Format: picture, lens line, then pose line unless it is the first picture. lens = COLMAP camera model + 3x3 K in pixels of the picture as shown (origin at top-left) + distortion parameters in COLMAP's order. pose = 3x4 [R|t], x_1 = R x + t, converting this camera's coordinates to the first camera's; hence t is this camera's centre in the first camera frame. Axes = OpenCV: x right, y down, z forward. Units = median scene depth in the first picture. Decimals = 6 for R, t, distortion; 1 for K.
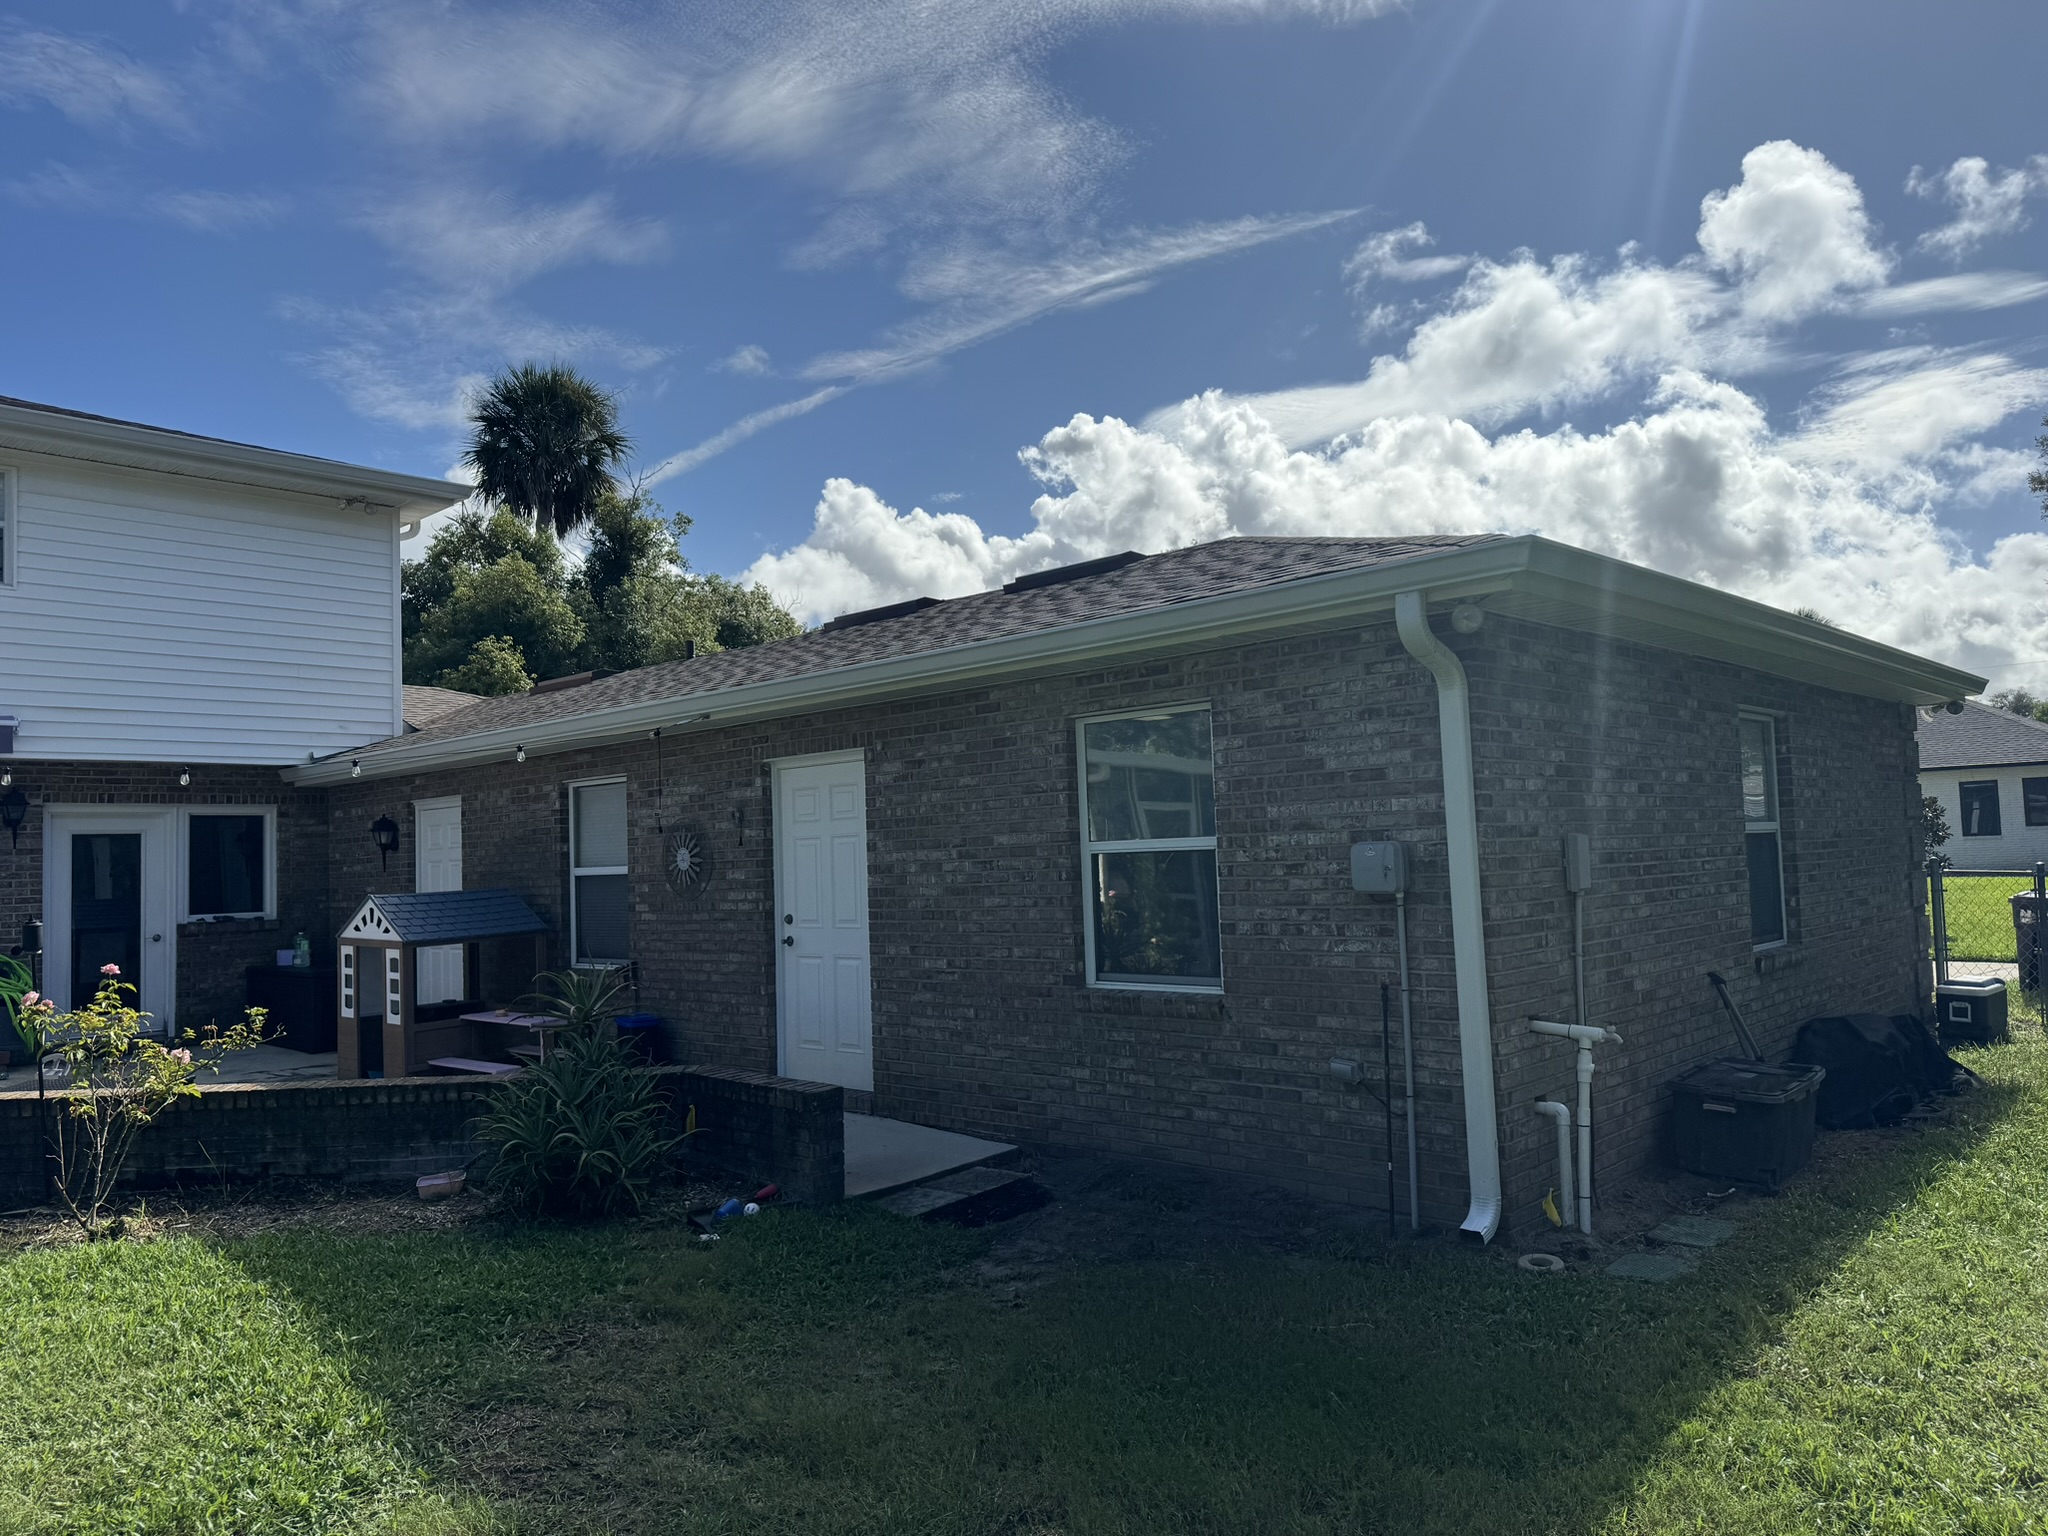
lens RADIAL K [[1433.9, 0, 1024.0], [0, 1433.9, 768.0], [0, 0, 1]] dist [0.000177, -0.003284]
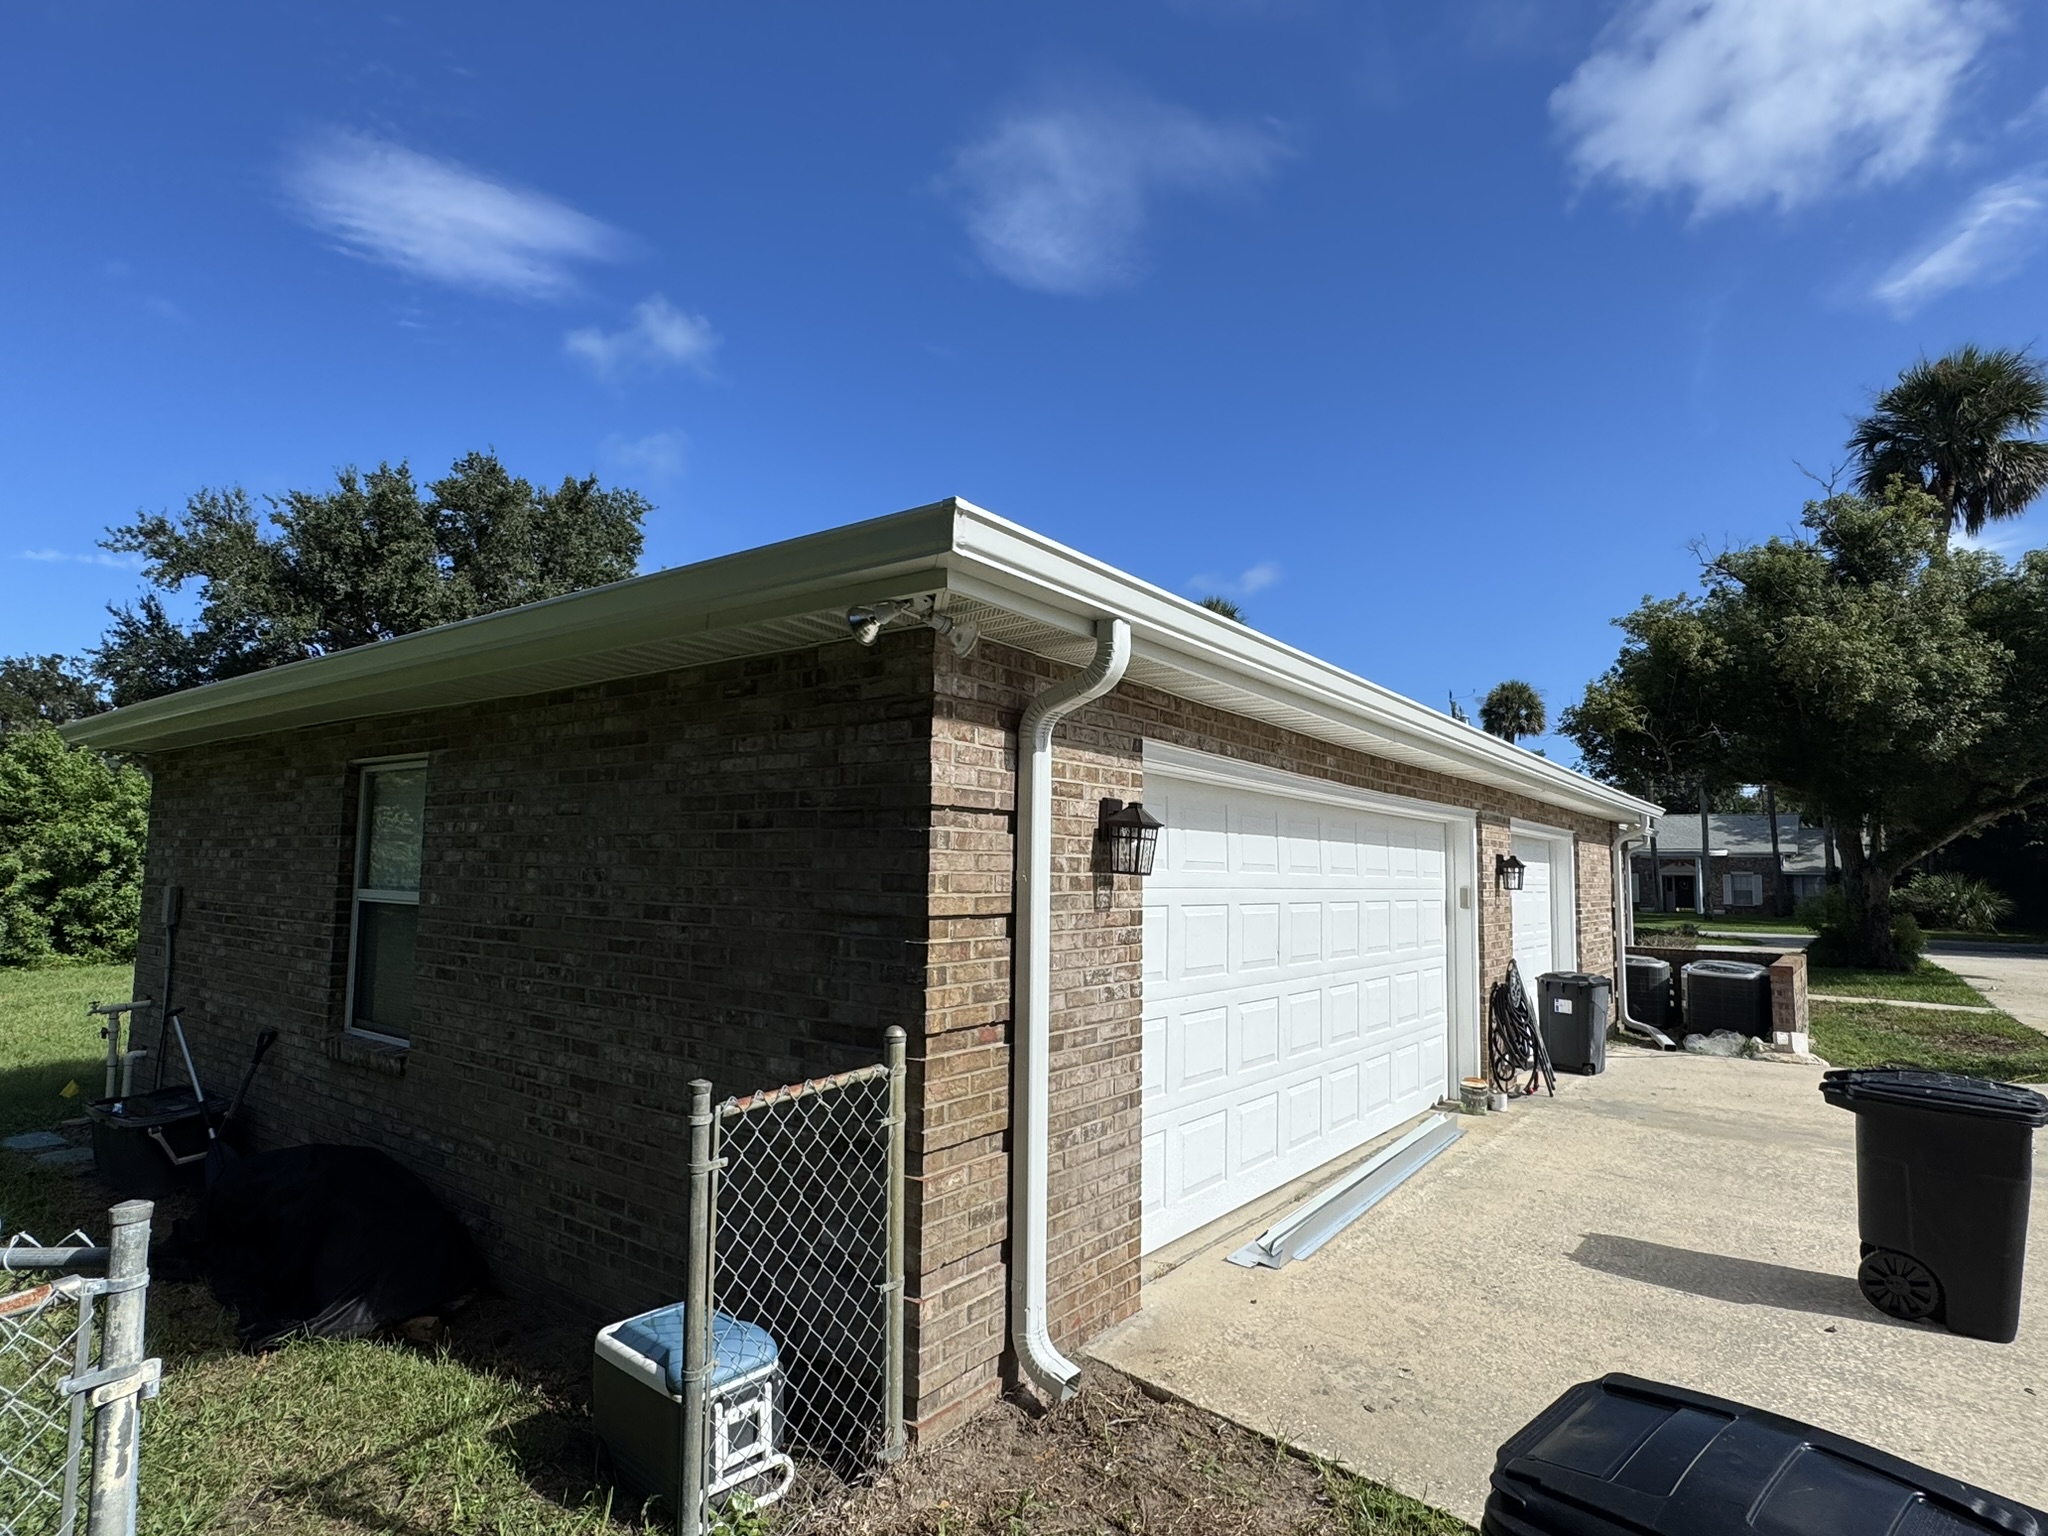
lens RADIAL K [[1098.0, 0, 1024.0], [0, 1098.0, 768.0], [0, 0, 1]] dist [-0.005836, 0.003257]
pose [[0.110167, -0.061051, -0.992036, 0.253778], [0.037679, 0.997651, -0.057212, 0.003505], [0.993199, -0.031076, 0.112209, 0.274831]]
